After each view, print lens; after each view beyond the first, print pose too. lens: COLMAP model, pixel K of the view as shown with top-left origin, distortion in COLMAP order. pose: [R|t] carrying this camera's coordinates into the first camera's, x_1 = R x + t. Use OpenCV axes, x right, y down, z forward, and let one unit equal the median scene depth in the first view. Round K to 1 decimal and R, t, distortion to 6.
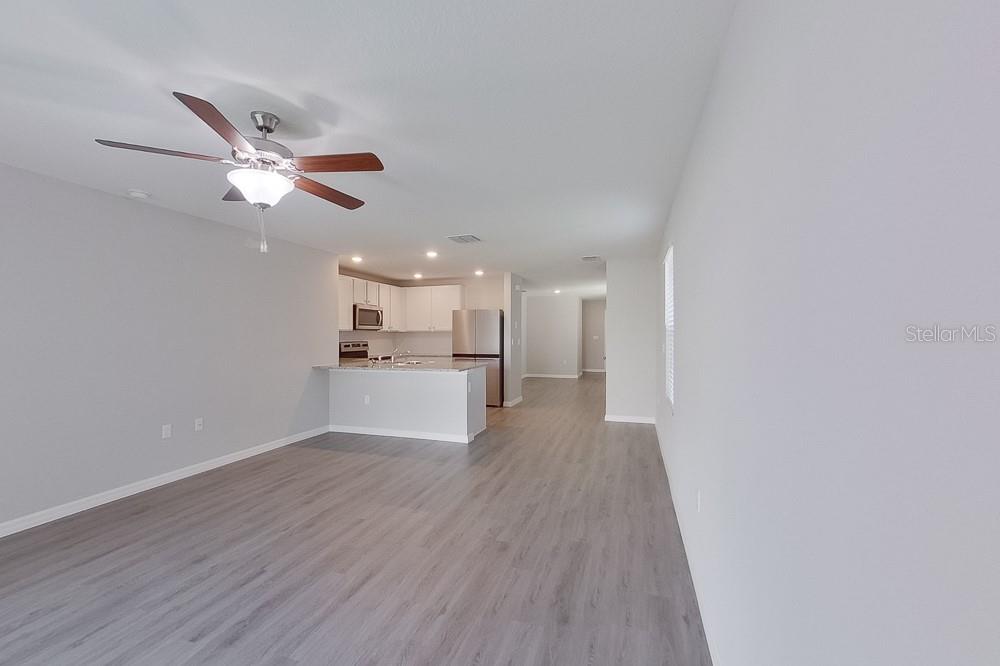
lens RADIAL K [[418.2, 0, 500.0], [0, 418.2, 333.0], [0, 0, 1]] dist [0.001863, 0.000113]
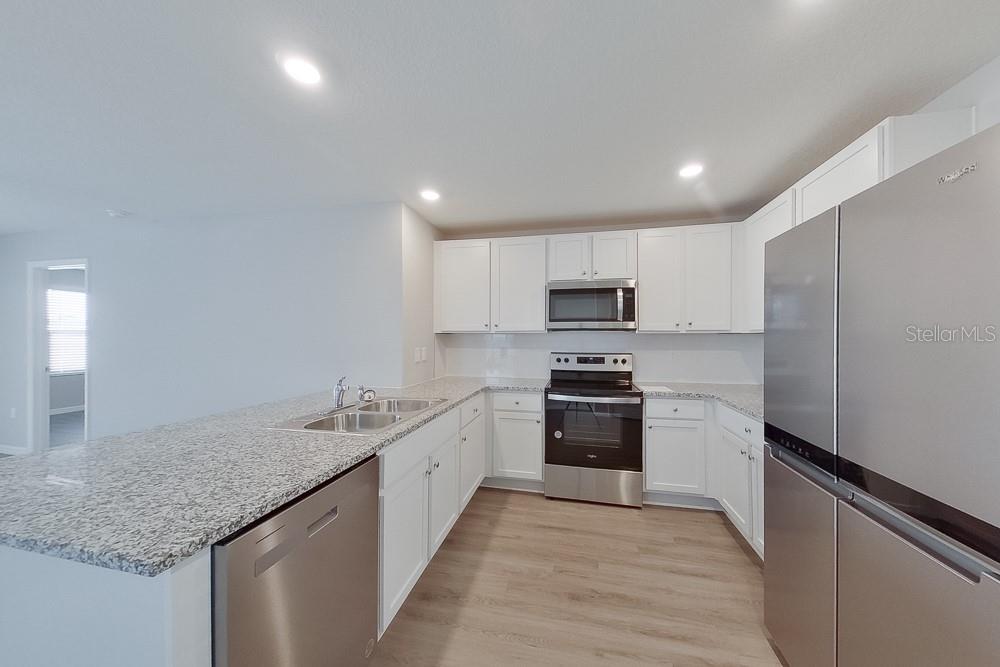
lens RADIAL K [[418.2, 0, 500.0], [0, 418.2, 333.5], [0, 0, 1]] dist [0.001863, 0.000113]
pose [[0.109638, 0.000822, -0.993971, 0.163847], [-0.005299, 0.999986, 0.000242, -0.002960], [0.993957, 0.005241, 0.109641, 0.777689]]
